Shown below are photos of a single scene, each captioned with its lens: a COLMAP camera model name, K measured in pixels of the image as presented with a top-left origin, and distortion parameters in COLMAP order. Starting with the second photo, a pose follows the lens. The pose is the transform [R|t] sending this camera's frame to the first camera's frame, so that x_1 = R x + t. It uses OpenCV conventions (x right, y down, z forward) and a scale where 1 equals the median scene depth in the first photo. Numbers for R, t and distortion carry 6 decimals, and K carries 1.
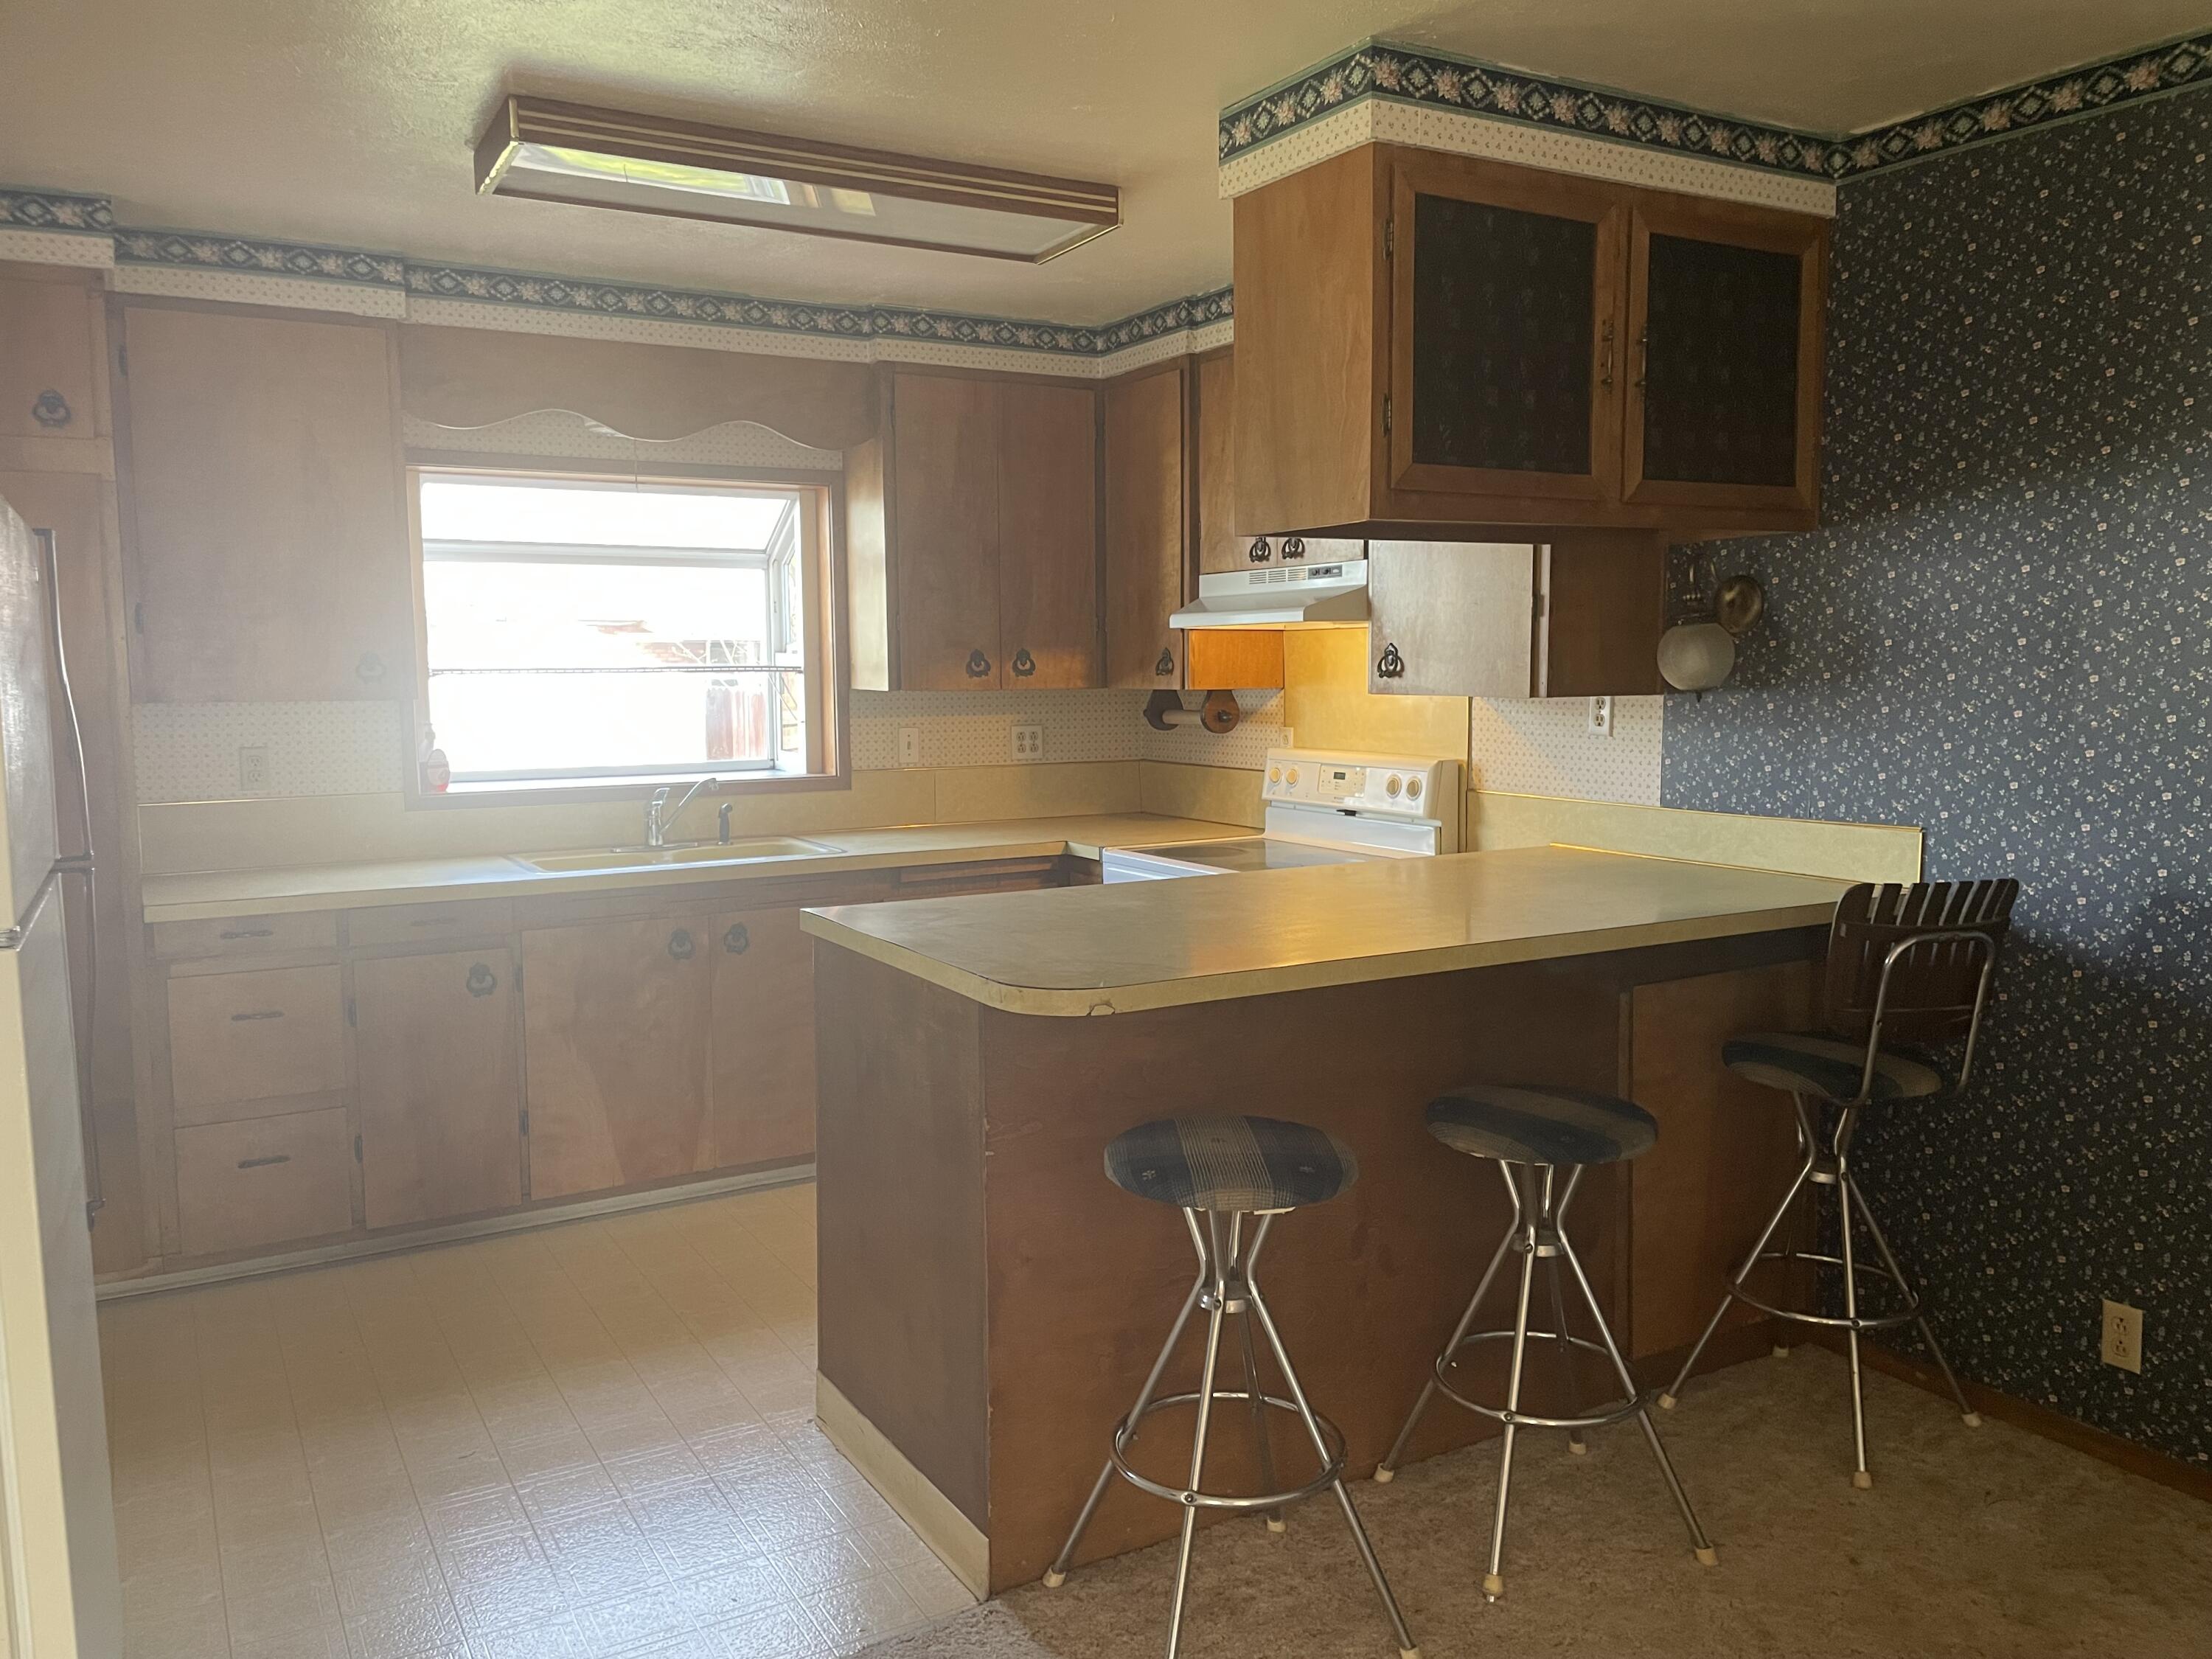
lens RADIAL K [[1666.9, 0, 1095.3], [0, 1666.9, 831.5], [0, 0, 1]] dist [-0.003444, -0.001844]
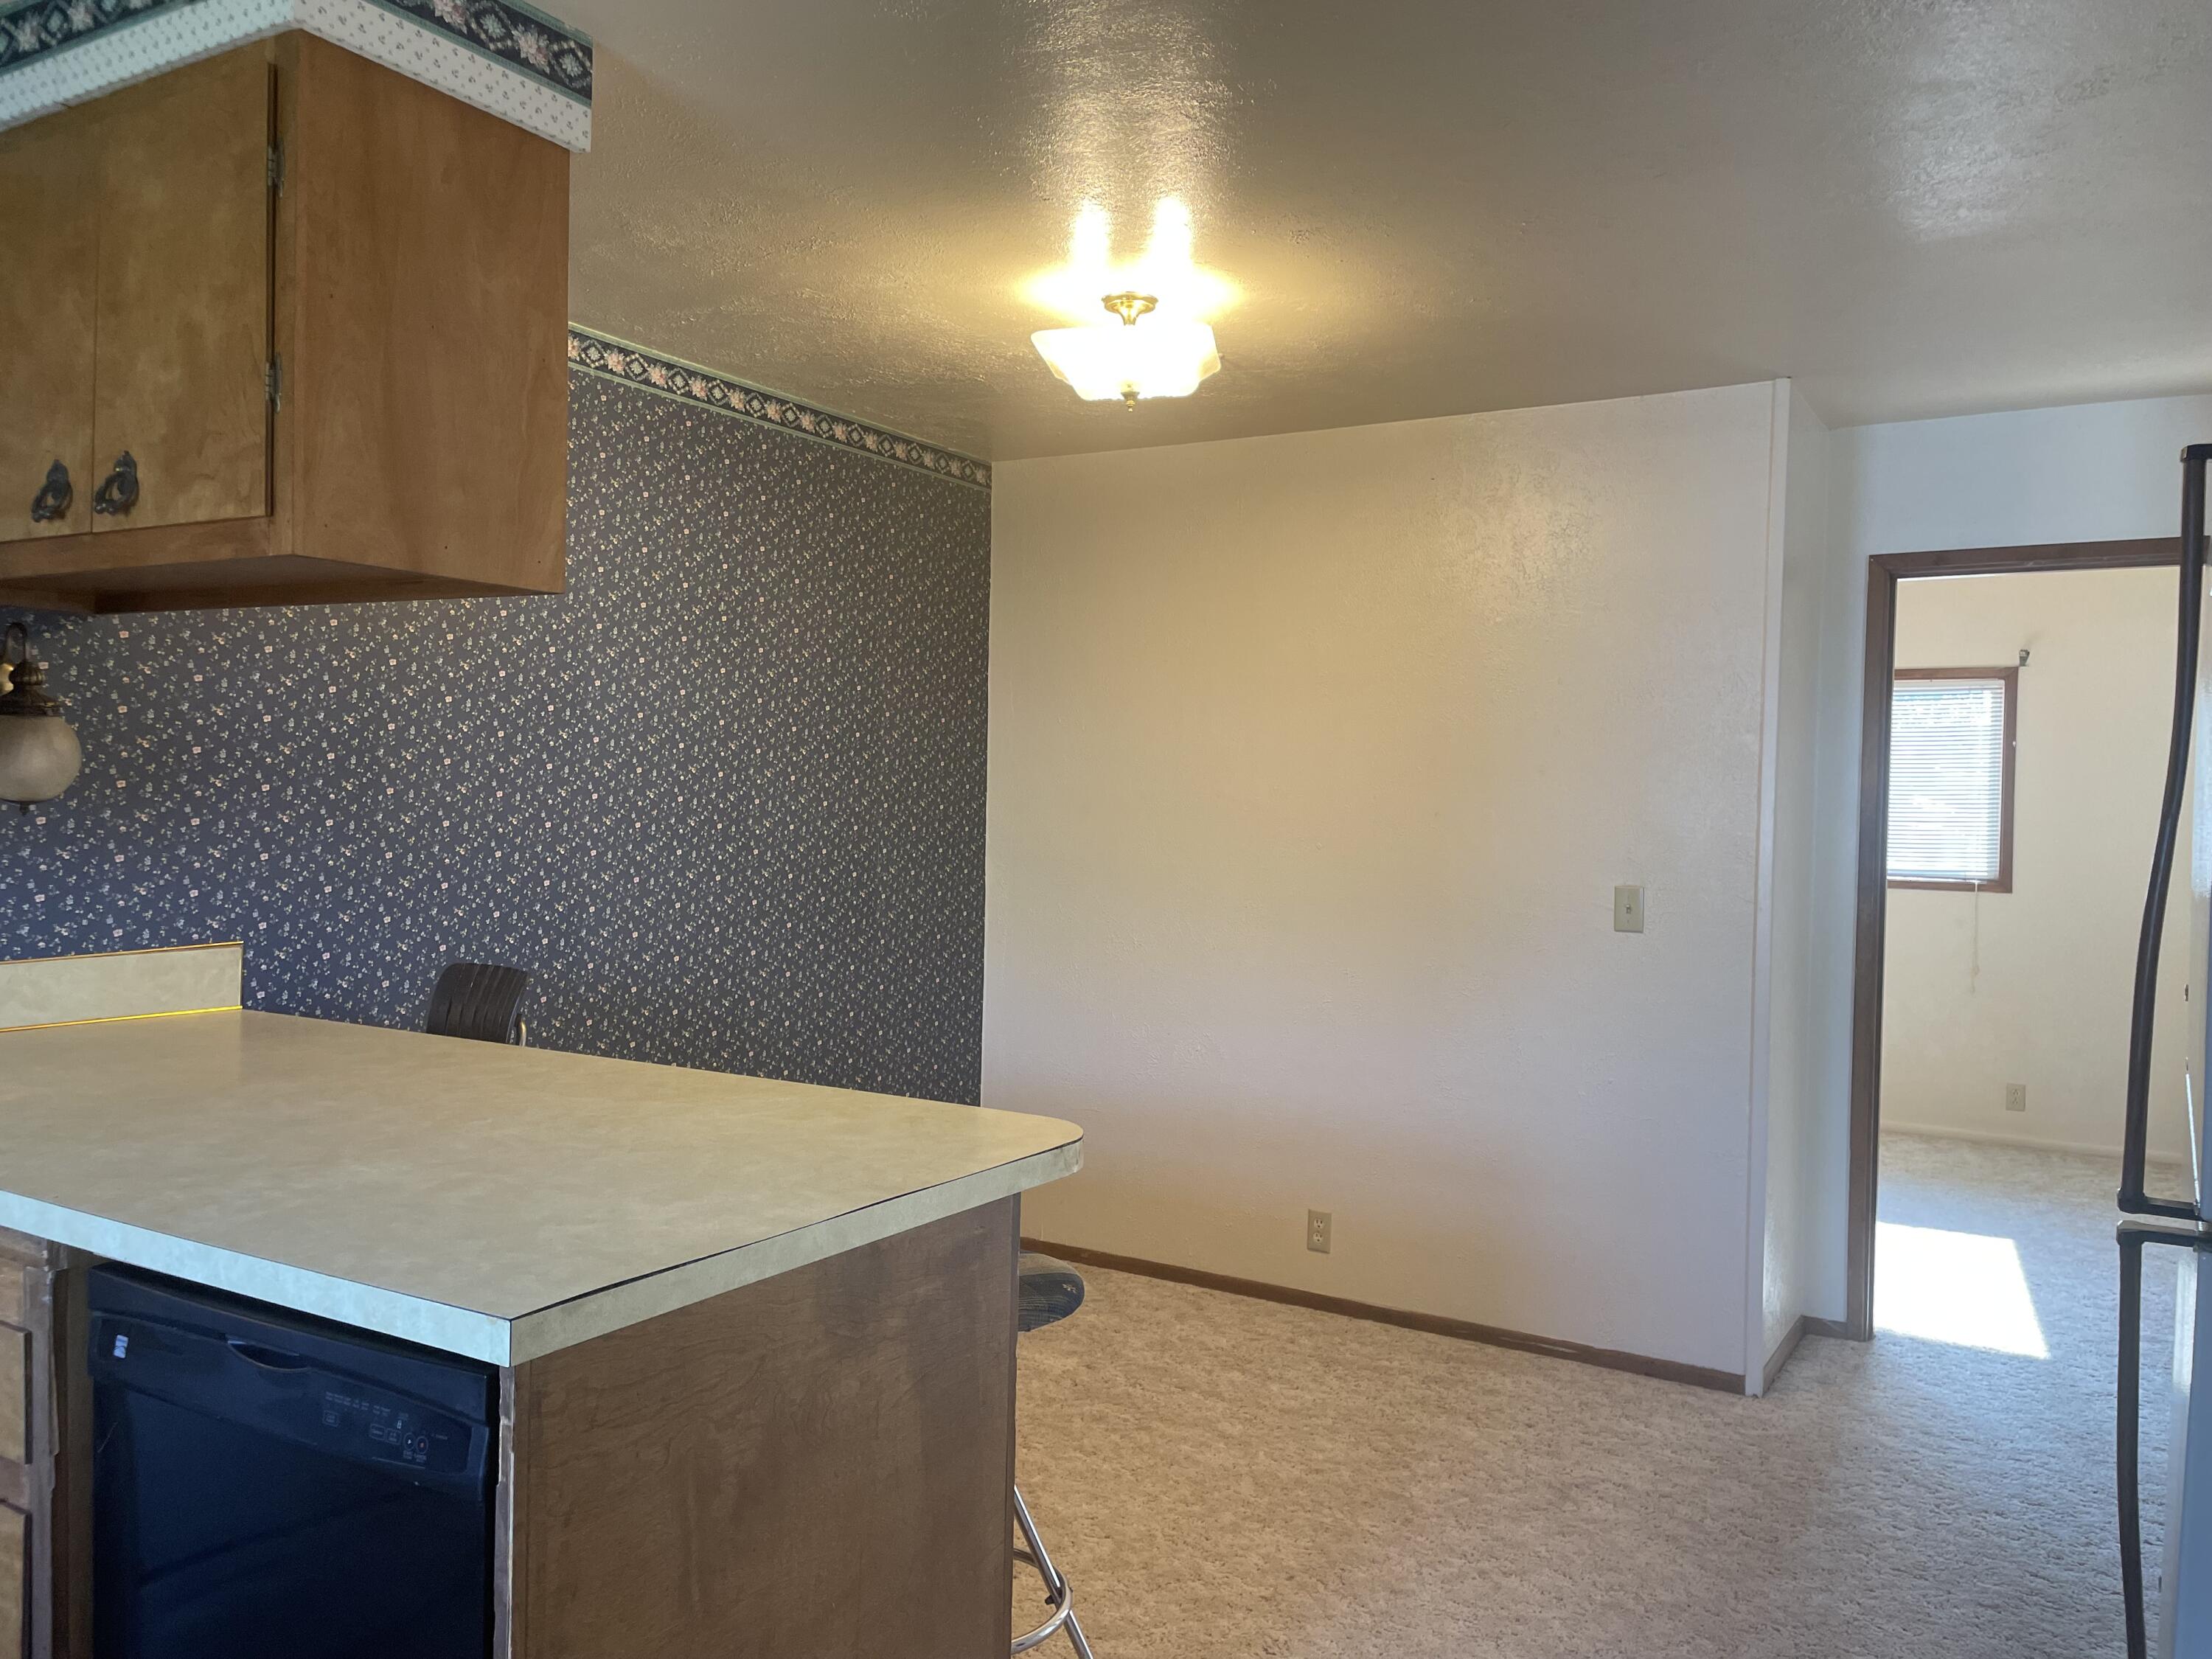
lens RADIAL K [[1666.9, 0, 1096.5], [0, 1666.9, 834.7], [0, 0, 1]] dist [-0.003444, -0.001844]
pose [[-0.493937, -0.036477, 0.868732, -0.601250], [0.053870, 0.995916, 0.072447, -0.109765], [-0.867827, 0.082583, -0.489955, 1.055719]]
